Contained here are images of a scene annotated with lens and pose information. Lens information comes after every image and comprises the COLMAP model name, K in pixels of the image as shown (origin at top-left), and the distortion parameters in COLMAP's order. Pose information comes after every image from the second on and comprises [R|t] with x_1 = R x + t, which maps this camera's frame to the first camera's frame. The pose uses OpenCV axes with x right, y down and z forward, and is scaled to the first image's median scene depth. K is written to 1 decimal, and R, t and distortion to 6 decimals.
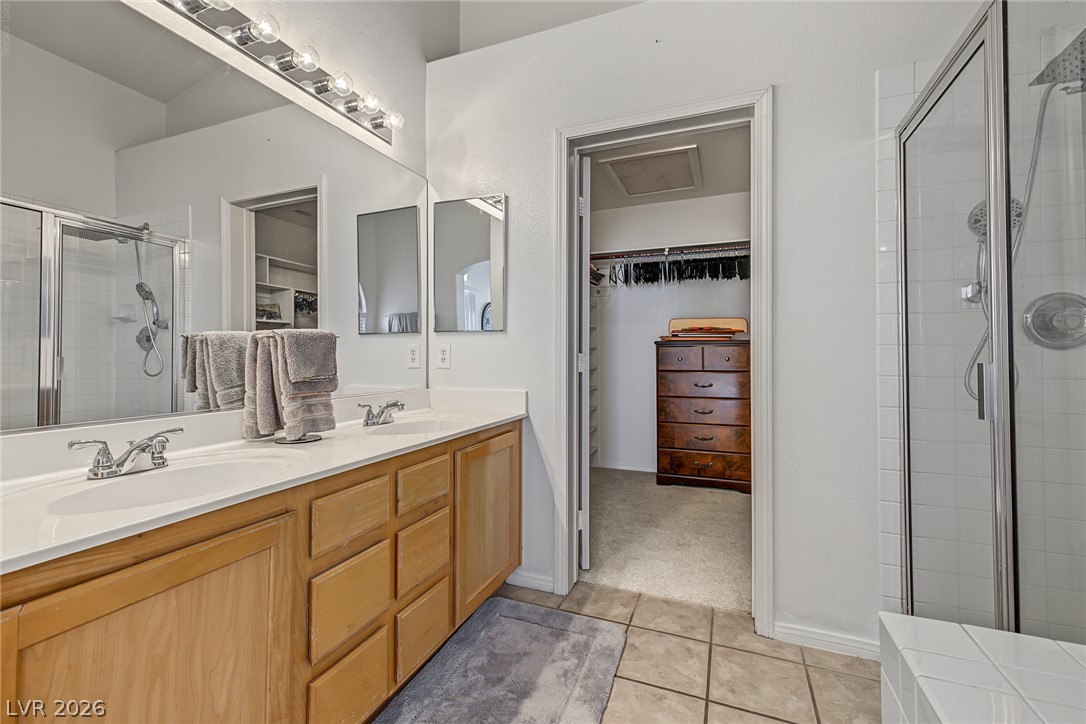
lens RADIAL K [[465.2, 0, 544.6], [0, 465.2, 353.8], [0, 0, 1]] dist [0.002767, 0.000202]
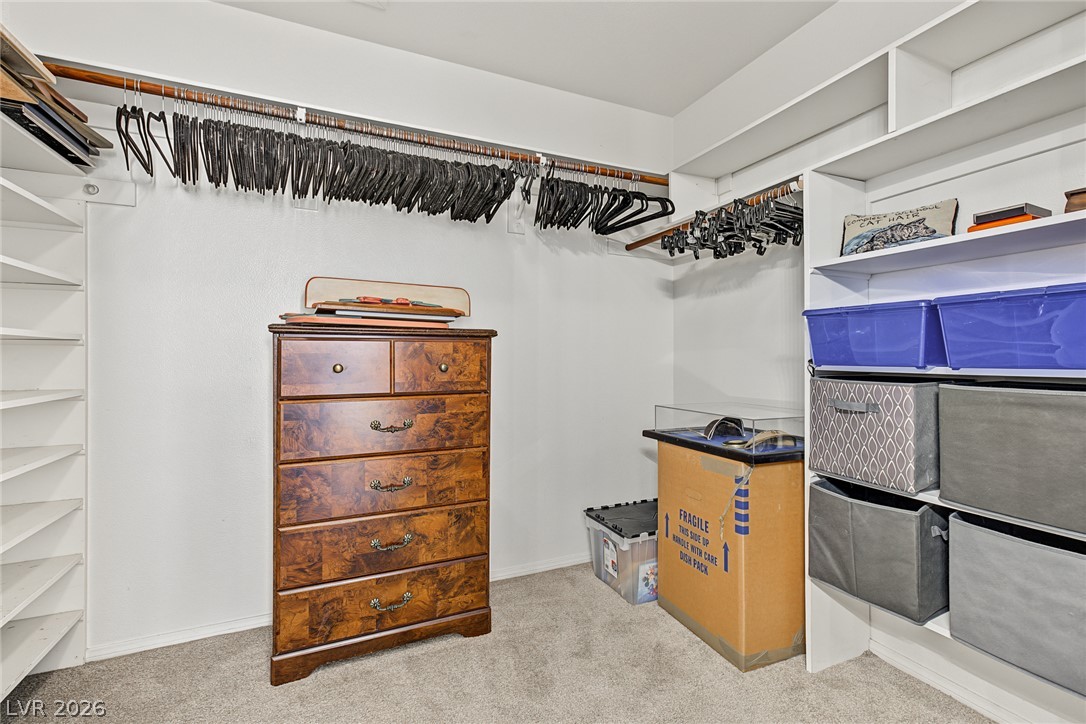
lens RADIAL K [[465.2, 0, 549.7], [0, 465.2, 352.1], [0, 0, 1]] dist [0.002767, 0.000202]
pose [[0.682127, 0.007911, 0.731191, 0.112219], [-0.004106, 0.999967, -0.006988, -0.001205], [-0.731222, 0.001764, 0.682137, 0.566338]]
